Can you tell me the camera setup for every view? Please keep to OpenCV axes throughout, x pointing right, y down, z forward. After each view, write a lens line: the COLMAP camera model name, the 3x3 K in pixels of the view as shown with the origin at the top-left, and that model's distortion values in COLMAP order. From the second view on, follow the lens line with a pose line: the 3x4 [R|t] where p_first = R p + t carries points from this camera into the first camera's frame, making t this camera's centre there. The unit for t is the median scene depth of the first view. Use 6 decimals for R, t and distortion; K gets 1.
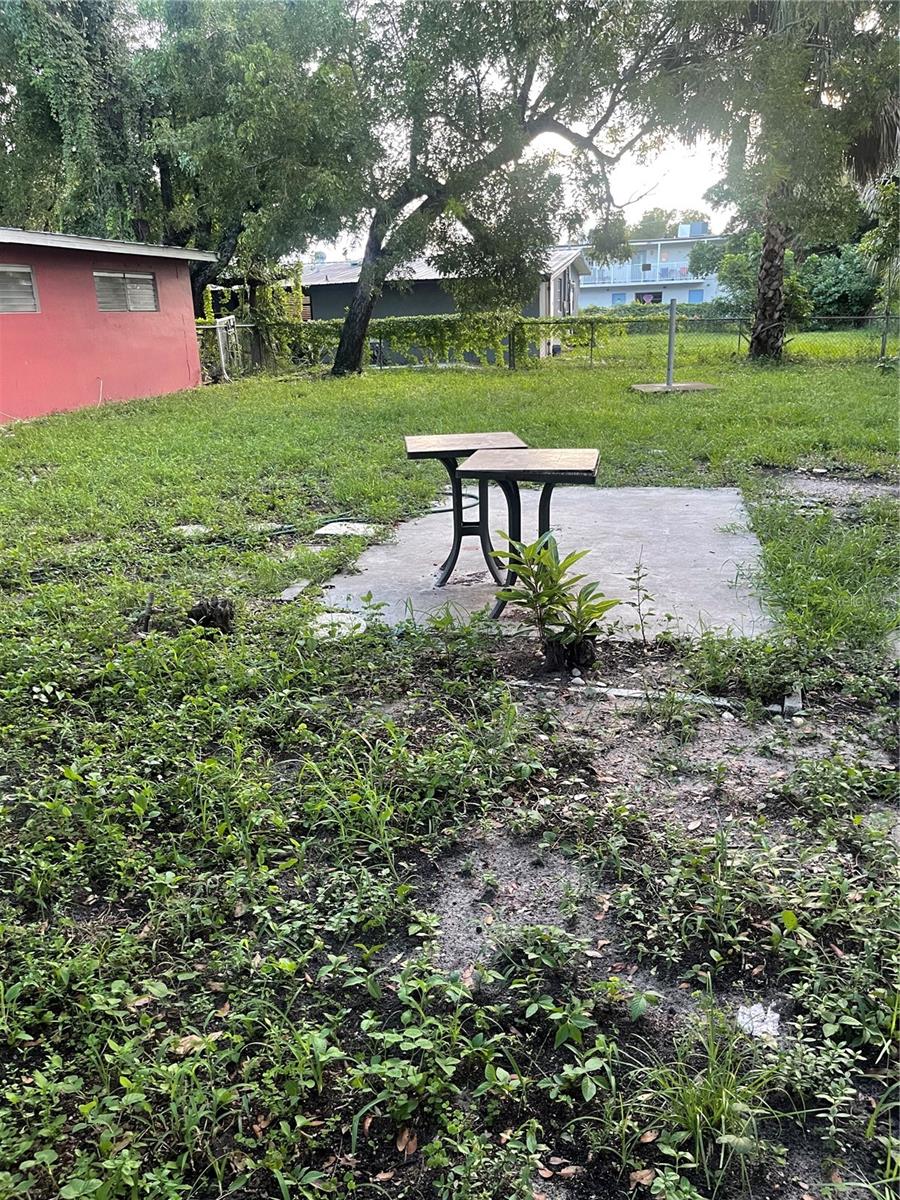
lens RADIAL K [[913.4, 0, 439.2], [0, 913.4, 598.0], [0, 0, 1]] dist [0.054426, -0.075227]
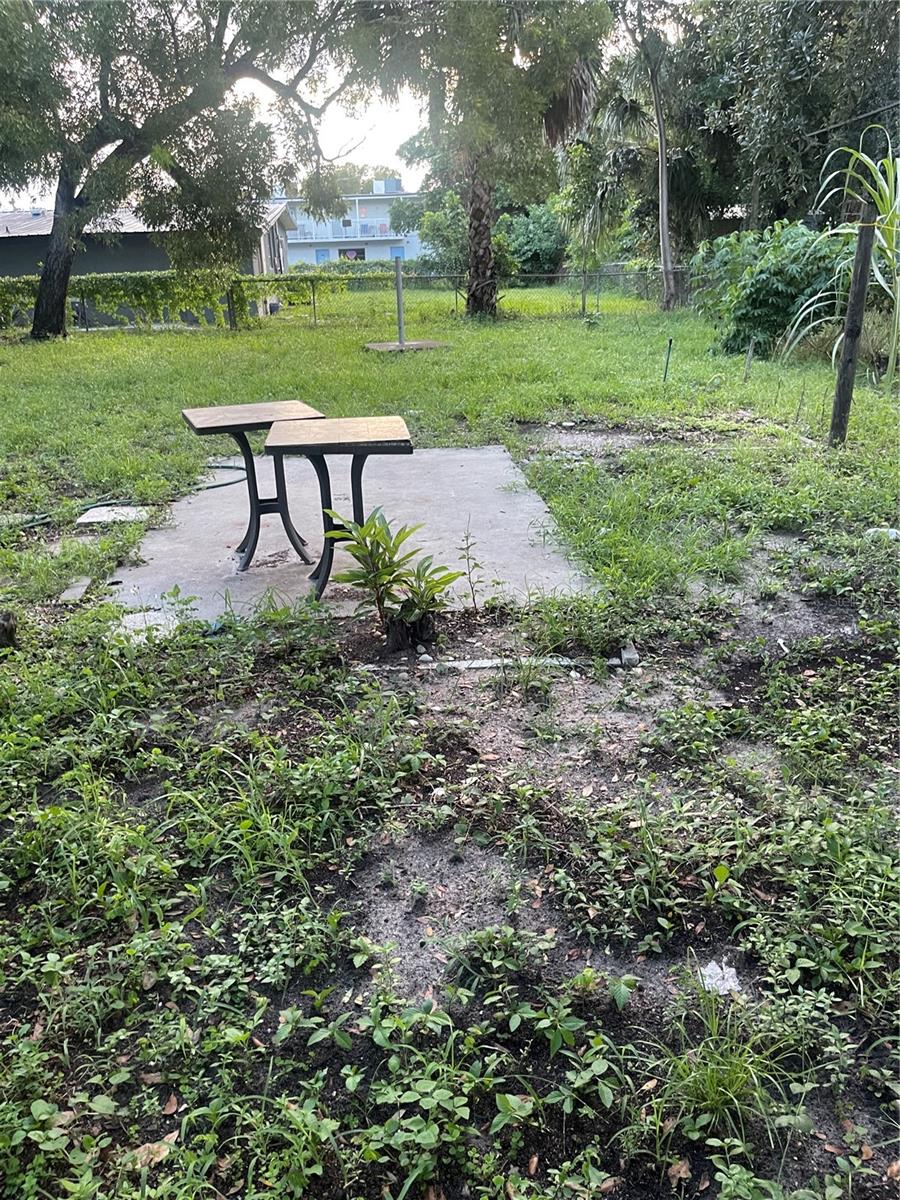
lens RADIAL K [[913.4, 0, 439.2], [0, 913.4, 598.0], [0, 0, 1]] dist [0.054426, -0.075227]
pose [[0.952317, -0.103293, 0.287094, -0.091317], [0.090899, 0.994273, 0.056206, -0.022309], [-0.291255, -0.027429, 0.956252, 0.055769]]
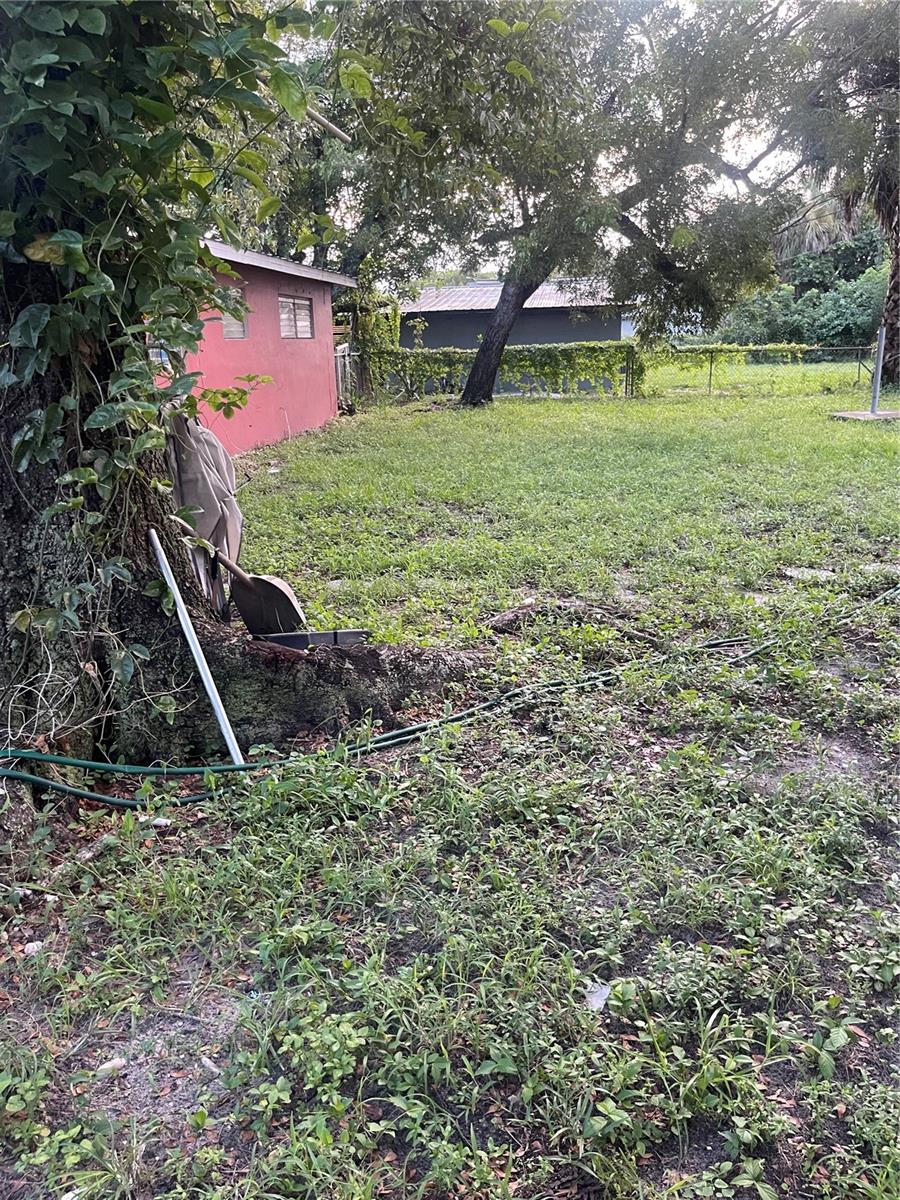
lens RADIAL K [[913.4, 0, 439.2], [0, 913.4, 598.0], [0, 0, 1]] dist [0.054426, -0.075227]
pose [[0.992640, -0.026518, 0.118165, -1.088200], [0.030090, 0.999139, -0.028548, -0.052121], [-0.117306, 0.031893, 0.992584, 0.207136]]
